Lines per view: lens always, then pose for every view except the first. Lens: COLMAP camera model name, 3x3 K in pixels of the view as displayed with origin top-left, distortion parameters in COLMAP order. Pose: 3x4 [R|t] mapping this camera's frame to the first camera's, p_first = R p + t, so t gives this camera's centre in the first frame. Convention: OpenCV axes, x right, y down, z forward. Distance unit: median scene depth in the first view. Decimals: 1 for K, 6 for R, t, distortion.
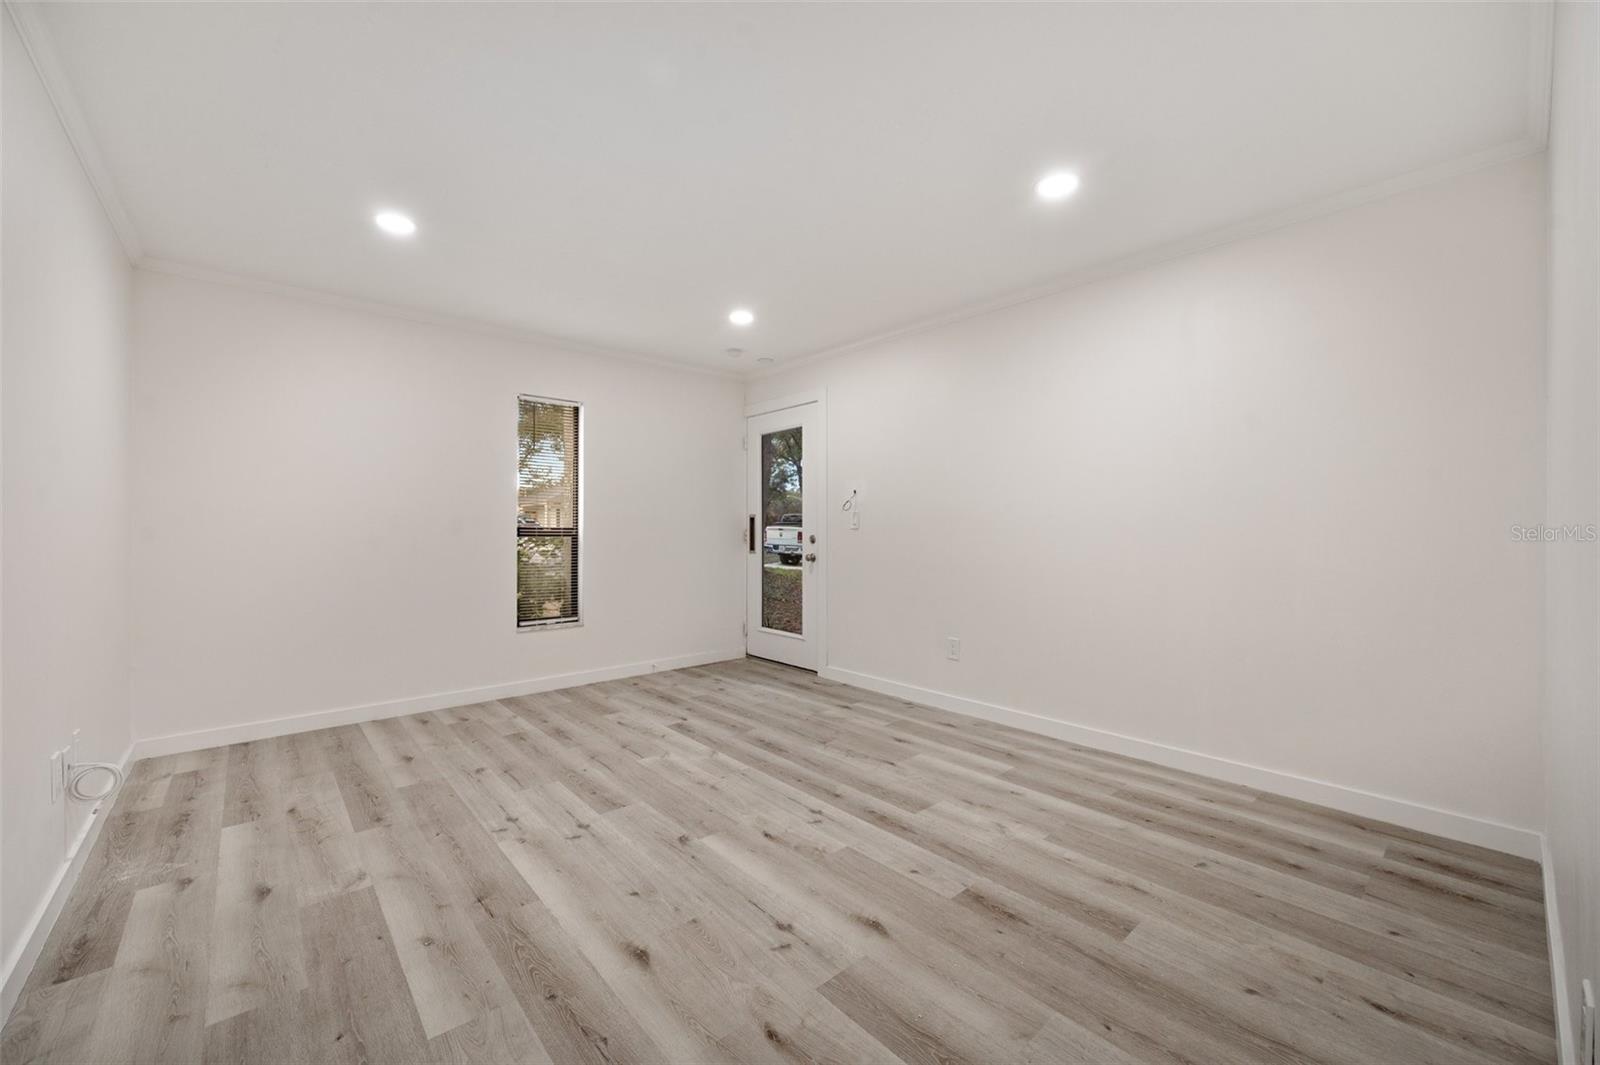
lens RADIAL K [[634.6, 0, 787.4], [0, 634.6, 525.4], [0, 0, 1]] dist [-0.001053, -0.000372]
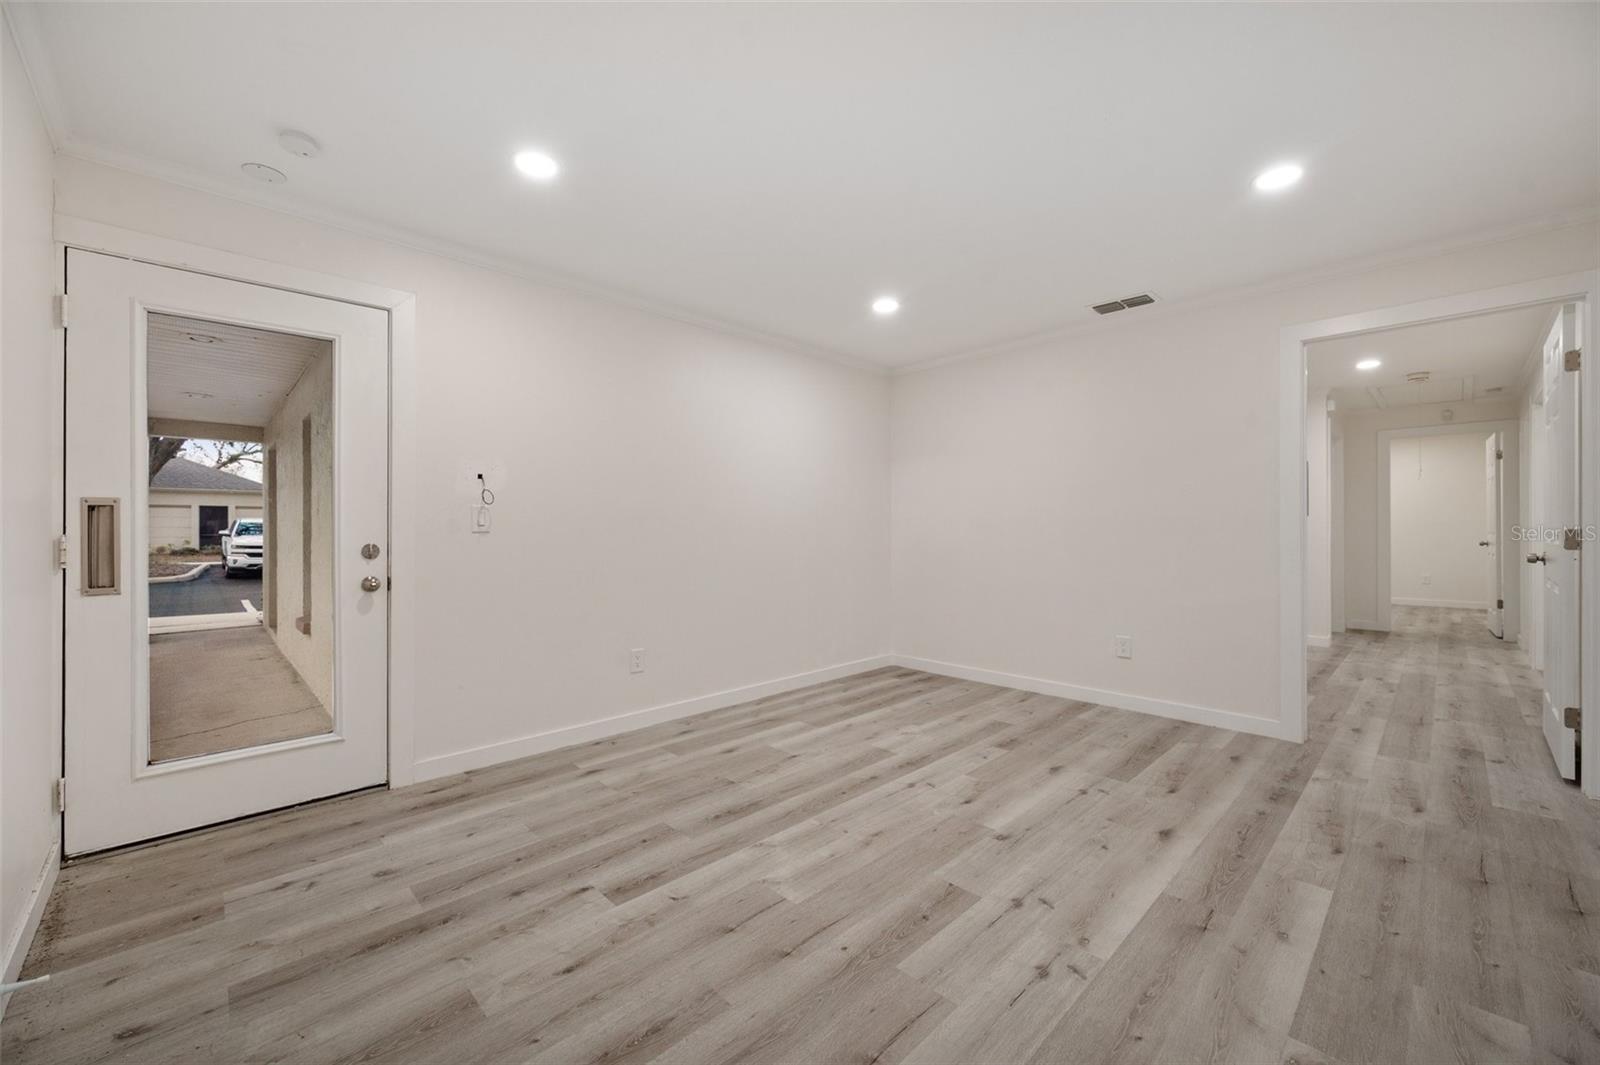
lens RADIAL K [[634.6, 0, 798.1], [0, 634.6, 546.6], [0, 0, 1]] dist [-0.001053, -0.000372]
pose [[-0.067382, -0.025346, 0.997405, -1.036413], [-0.000824, 0.999678, 0.025348, 0.002587], [-0.997727, 0.000886, -0.067382, 1.261704]]
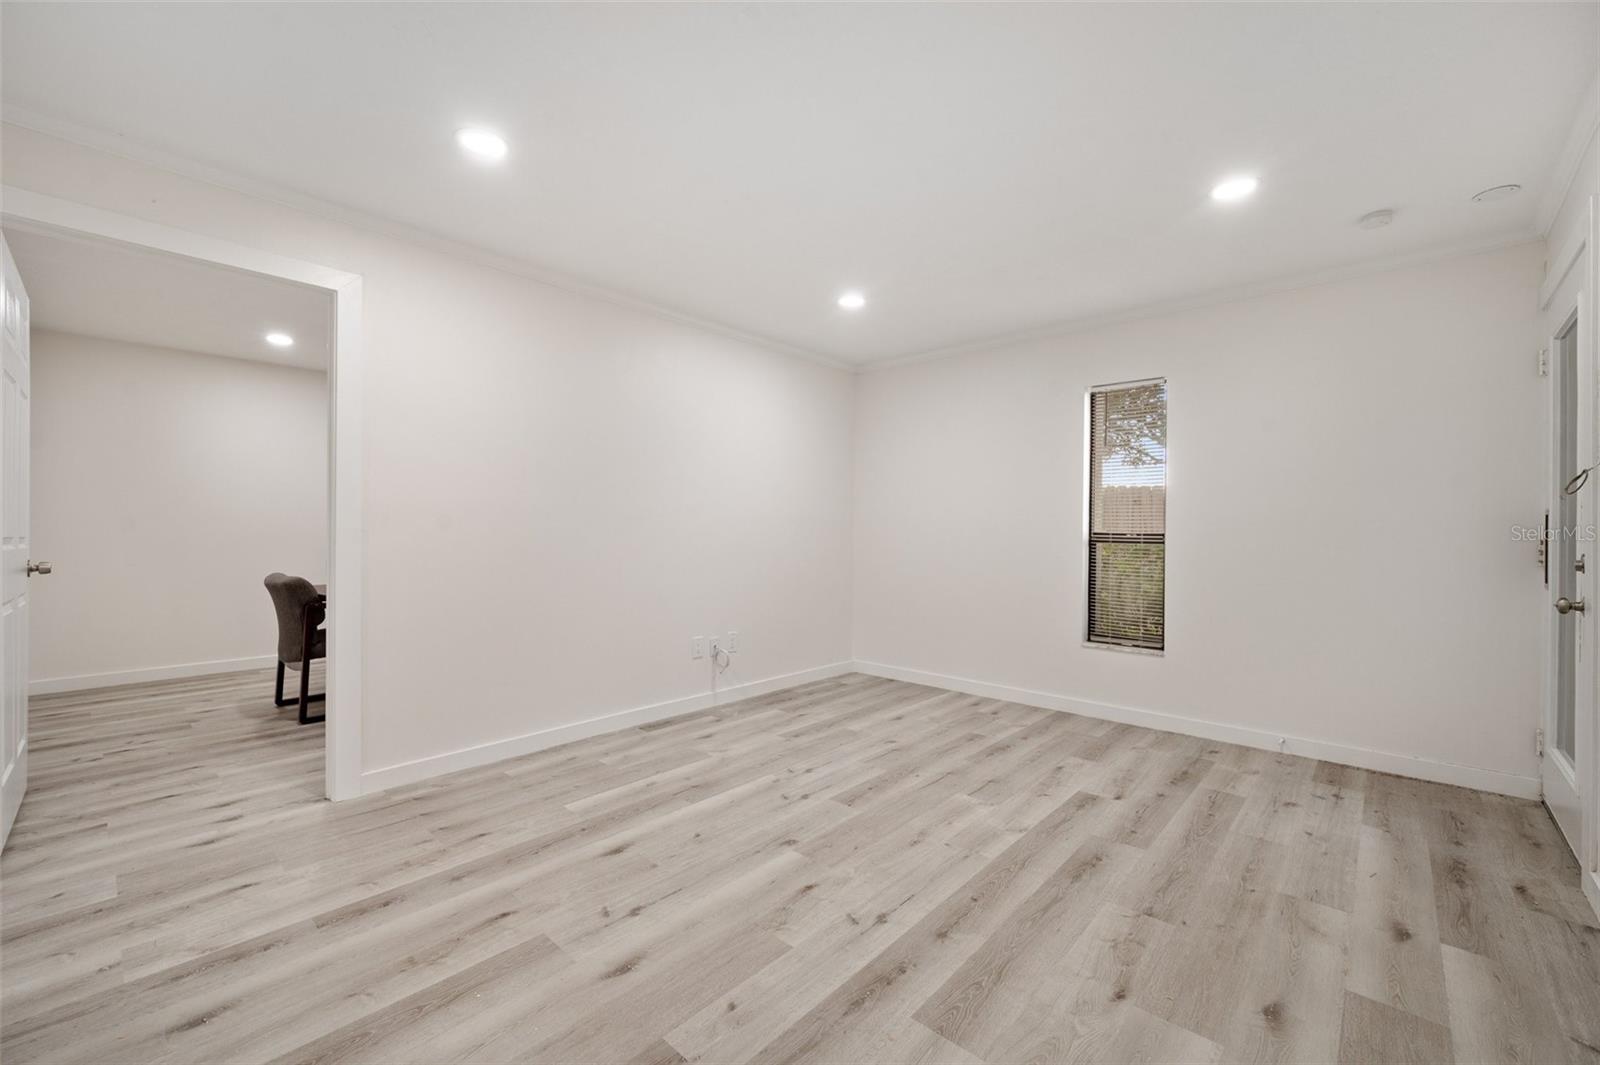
lens RADIAL K [[634.6, 0, 799.9], [0, 634.6, 537.0], [0, 0, 1]] dist [-0.001053, -0.000372]
pose [[0.126803, 0.011471, -0.991862, 0.756890], [-0.002291, 0.999934, 0.011272, -0.003181], [0.991925, 0.000843, 0.126821, 0.802383]]
